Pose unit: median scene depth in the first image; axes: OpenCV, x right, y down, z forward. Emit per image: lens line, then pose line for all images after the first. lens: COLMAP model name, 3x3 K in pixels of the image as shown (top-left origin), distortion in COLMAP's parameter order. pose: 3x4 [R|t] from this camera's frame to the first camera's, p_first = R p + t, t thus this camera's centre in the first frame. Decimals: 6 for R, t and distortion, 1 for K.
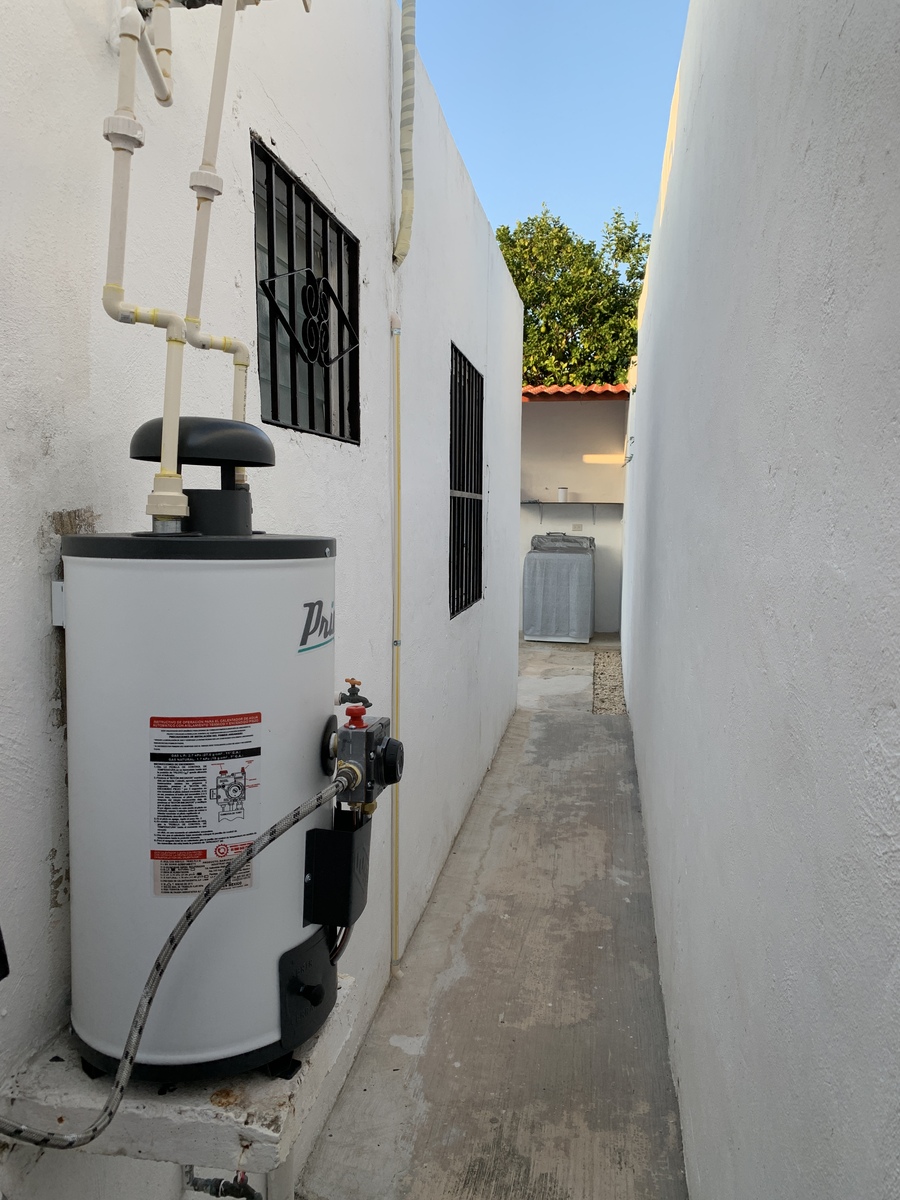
lens RADIAL K [[931.2, 0, 446.2], [0, 931.2, 601.6], [0, 0, 1]] dist [0.016361, -0.008013]
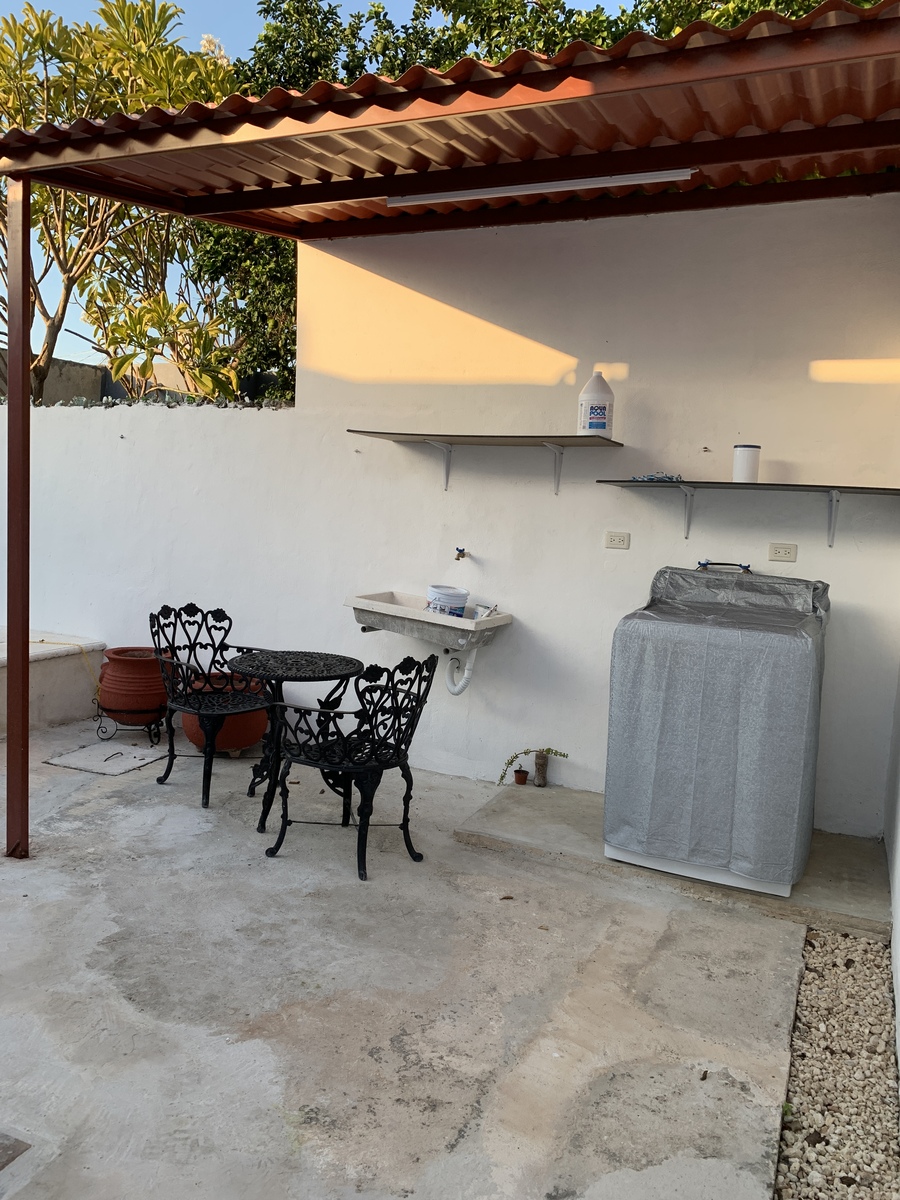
lens RADIAL K [[931.2, 0, 455.3], [0, 931.2, 596.8], [0, 0, 1]] dist [0.016361, -0.008013]
pose [[0.969917, 0.060364, -0.235834, 0.105556], [-0.063738, 0.997944, -0.006701, -0.052481], [0.234945, 0.021531, 0.971770, 0.621578]]
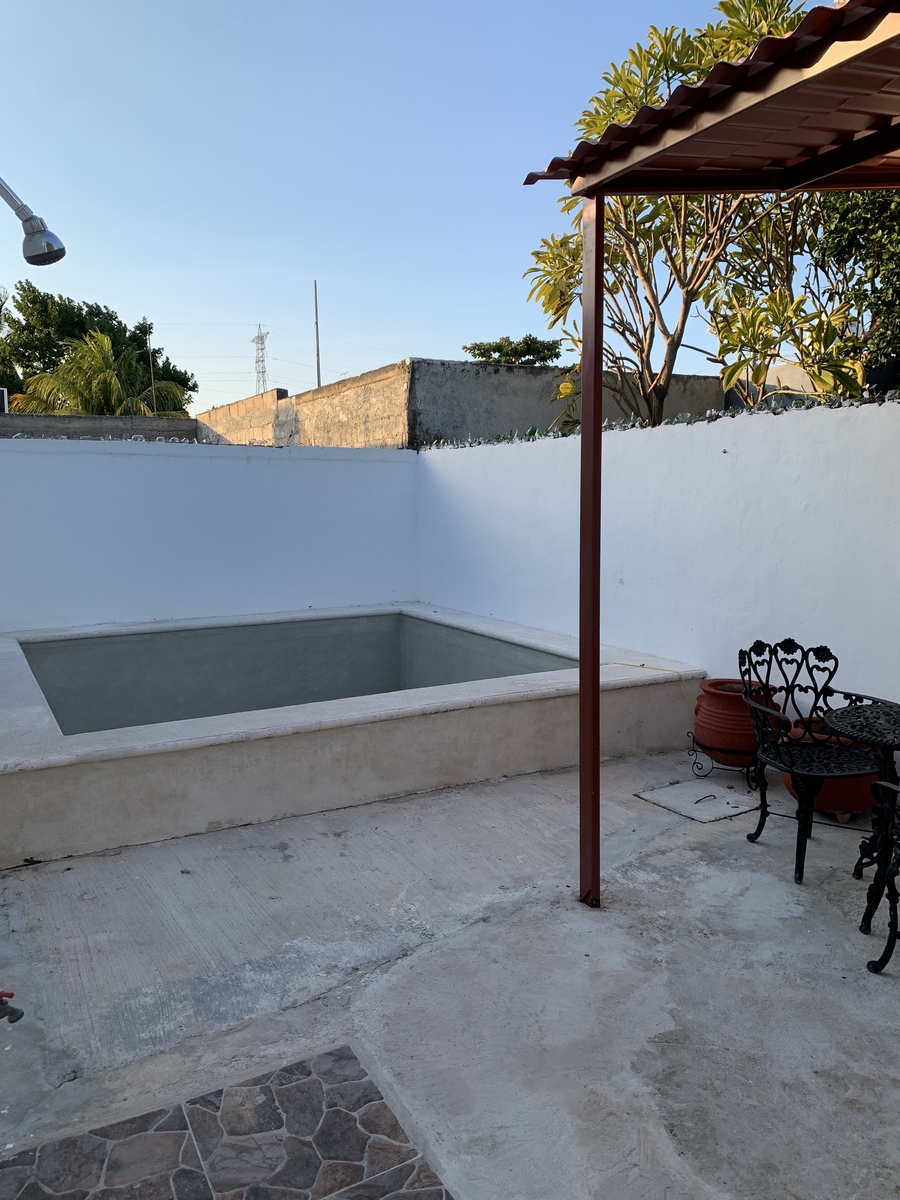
lens RADIAL K [[931.2, 0, 450.0], [0, 931.2, 593.5], [0, 0, 1]] dist [0.016361, -0.008013]
pose [[0.613184, 0.069017, -0.786919, 0.089932], [-0.070506, 0.996982, 0.032501, -0.071383], [0.786787, 0.035554, 0.616199, 0.700421]]
